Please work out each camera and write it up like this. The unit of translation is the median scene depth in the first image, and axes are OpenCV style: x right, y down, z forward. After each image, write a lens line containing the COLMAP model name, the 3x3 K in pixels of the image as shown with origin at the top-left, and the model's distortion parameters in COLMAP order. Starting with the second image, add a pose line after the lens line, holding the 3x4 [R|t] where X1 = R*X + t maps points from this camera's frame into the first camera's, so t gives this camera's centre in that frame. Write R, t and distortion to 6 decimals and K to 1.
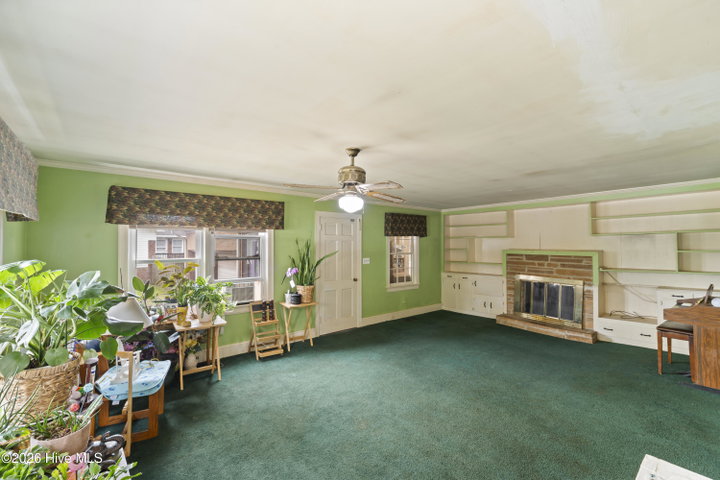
lens RADIAL K [[299.5, 0, 359.3], [0, 299.5, 239.3], [0, 0, 1]] dist [-0.000704, -0.001068]
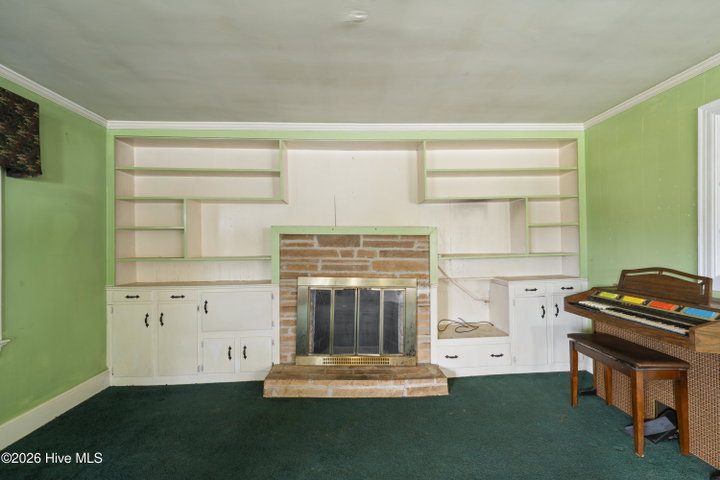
lens RADIAL K [[299.5, 0, 359.2], [0, 299.5, 242.0], [0, 0, 1]] dist [-0.000704, -0.001068]
pose [[0.591382, 0.001958, 0.806389, 0.208045], [-0.010187, 0.999935, 0.005042, 0.061664], [-0.806327, -0.011196, 0.591364, 0.684681]]
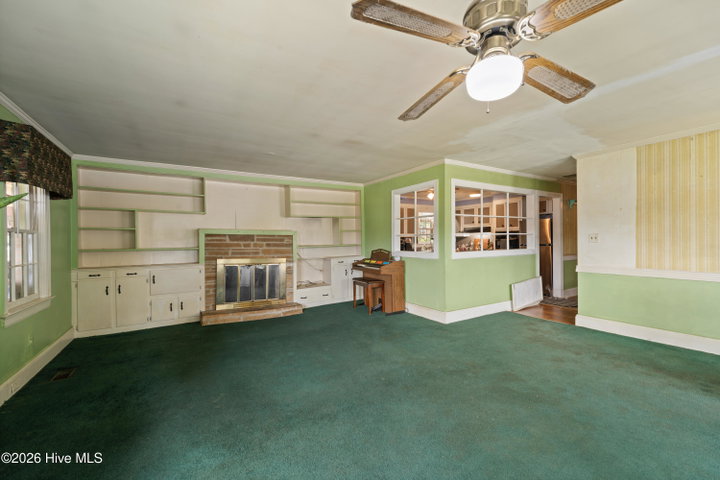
lens RADIAL K [[299.5, 0, 359.1], [0, 299.5, 242.0], [0, 0, 1]] dist [-0.000704, -0.001068]
pose [[0.137396, -0.005473, 0.990501, -0.244011], [-0.013328, 0.999884, 0.007374, 0.063011], [-0.990427, -0.014214, 0.137307, 0.542691]]
